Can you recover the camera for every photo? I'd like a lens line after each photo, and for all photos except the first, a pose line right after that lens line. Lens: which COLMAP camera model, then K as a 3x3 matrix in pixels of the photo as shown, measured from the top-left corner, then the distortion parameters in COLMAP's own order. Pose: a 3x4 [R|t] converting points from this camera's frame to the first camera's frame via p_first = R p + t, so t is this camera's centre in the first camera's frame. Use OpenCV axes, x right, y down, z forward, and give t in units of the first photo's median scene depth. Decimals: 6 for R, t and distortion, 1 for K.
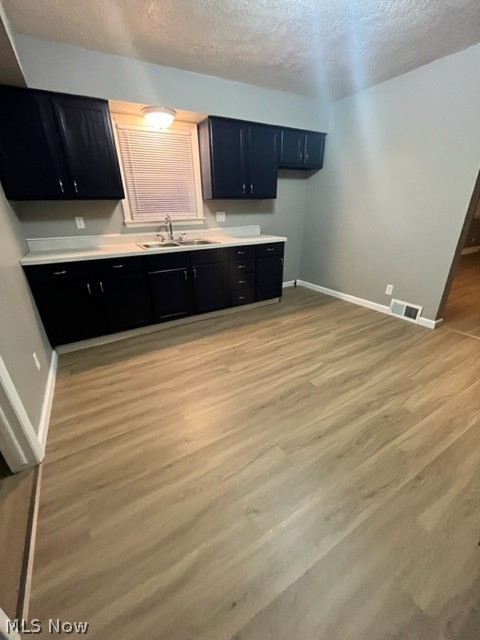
lens RADIAL K [[262.2, 0, 241.0], [0, 262.2, 321.2], [0, 0, 1]] dist [-0.002250, -0.000844]
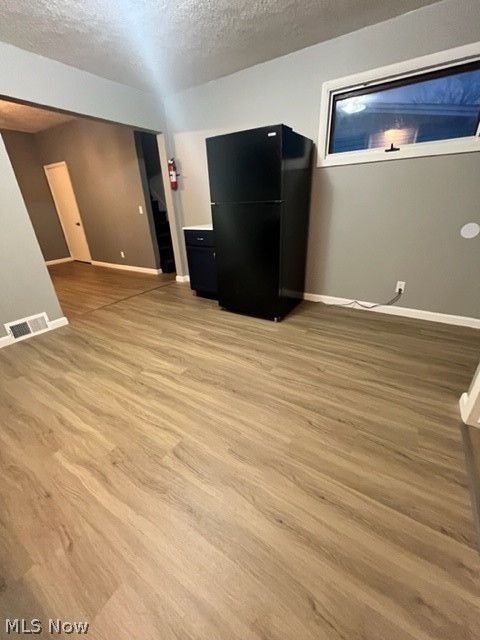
lens RADIAL K [[262.2, 0, 241.0], [0, 262.2, 321.2], [0, 0, 1]] dist [-0.002250, -0.000844]
pose [[-0.443045, -0.336808, 0.830826, -0.489391], [0.395625, 0.758170, 0.518324, -0.282302], [-0.804483, 0.558336, -0.202654, 0.750723]]
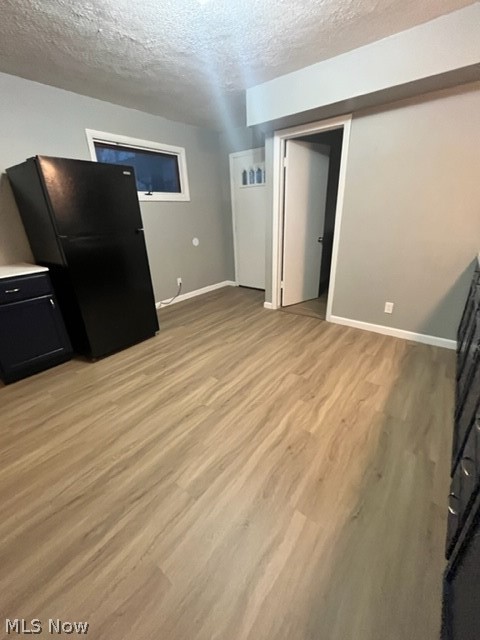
lens RADIAL K [[262.2, 0, 241.0], [0, 262.2, 321.2], [0, 0, 1]] dist [-0.002250, -0.000844]
pose [[-0.926585, 0.192100, -0.323324, 0.395255], [-0.096096, 0.710236, 0.697374, -0.582846], [0.363602, 0.677246, -0.639634, 1.291071]]
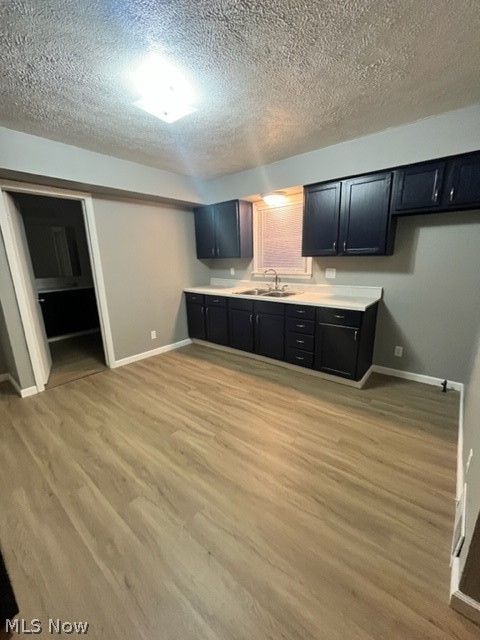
lens RADIAL K [[262.2, 0, 241.0], [0, 262.2, 321.2], [0, 0, 1]] dist [-0.002250, -0.000844]
pose [[0.342832, 0.239286, -0.908410, 1.001376], [-0.356954, 0.927665, 0.109645, -0.321219], [0.868936, 0.286671, 0.403447, 0.548290]]
